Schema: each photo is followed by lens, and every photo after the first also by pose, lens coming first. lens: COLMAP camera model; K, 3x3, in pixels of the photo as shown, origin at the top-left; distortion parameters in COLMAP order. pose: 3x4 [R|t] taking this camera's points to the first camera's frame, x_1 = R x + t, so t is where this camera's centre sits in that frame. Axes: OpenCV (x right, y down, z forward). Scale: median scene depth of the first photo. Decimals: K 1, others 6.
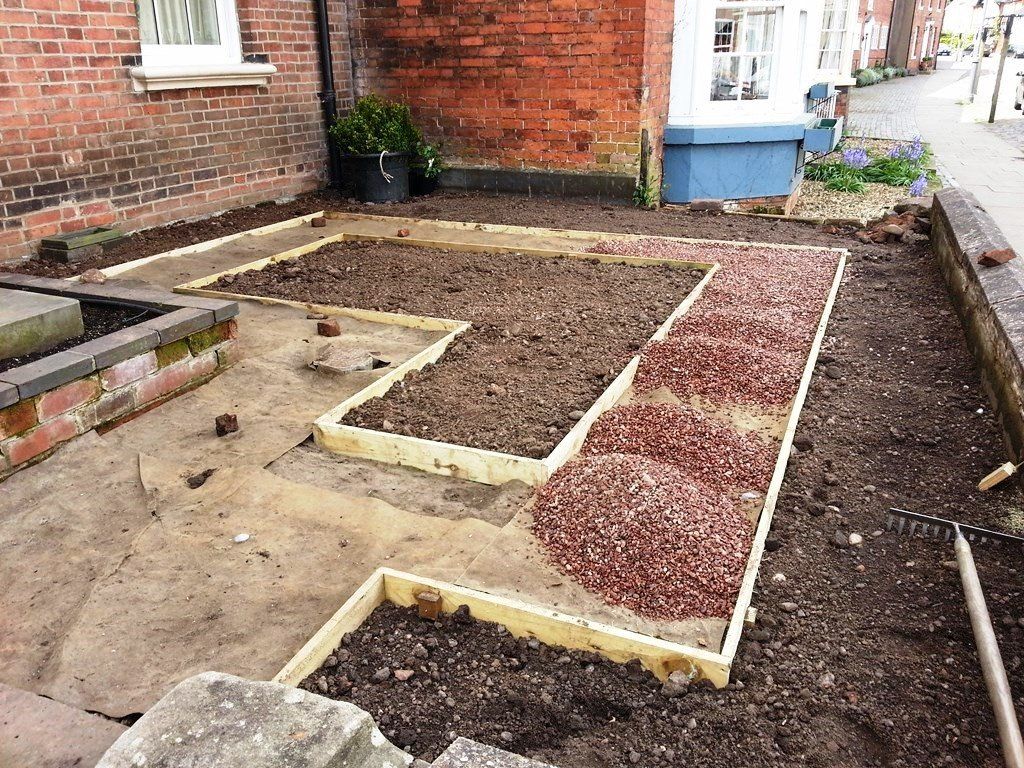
lens RADIAL K [[846.1, 0, 512.8], [0, 846.1, 372.9], [0, 0, 1]] dist [0.065495, -0.108957]
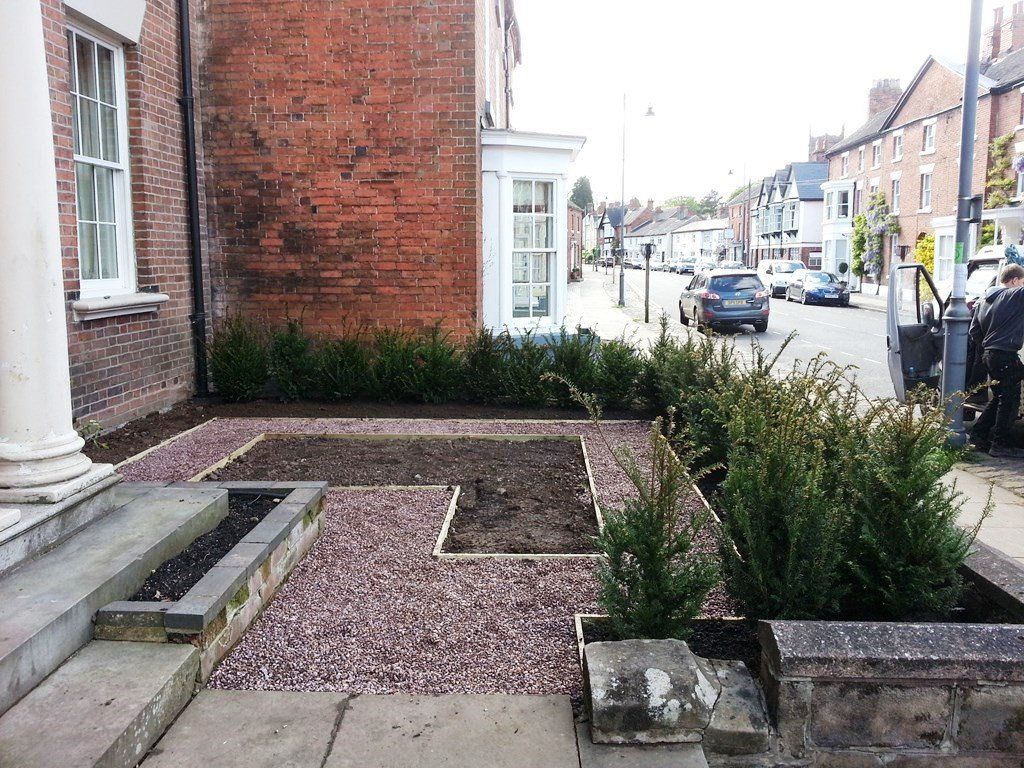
lens RADIAL K [[846.1, 0, 544.9], [0, 846.1, 364.4], [0, 0, 1]] dist [0.065495, -0.108957]
pose [[0.915627, -0.035657, 0.400443, -0.279620], [0.127414, 0.970449, -0.204924, 0.028651], [-0.381303, 0.238656, 0.893113, -0.191252]]
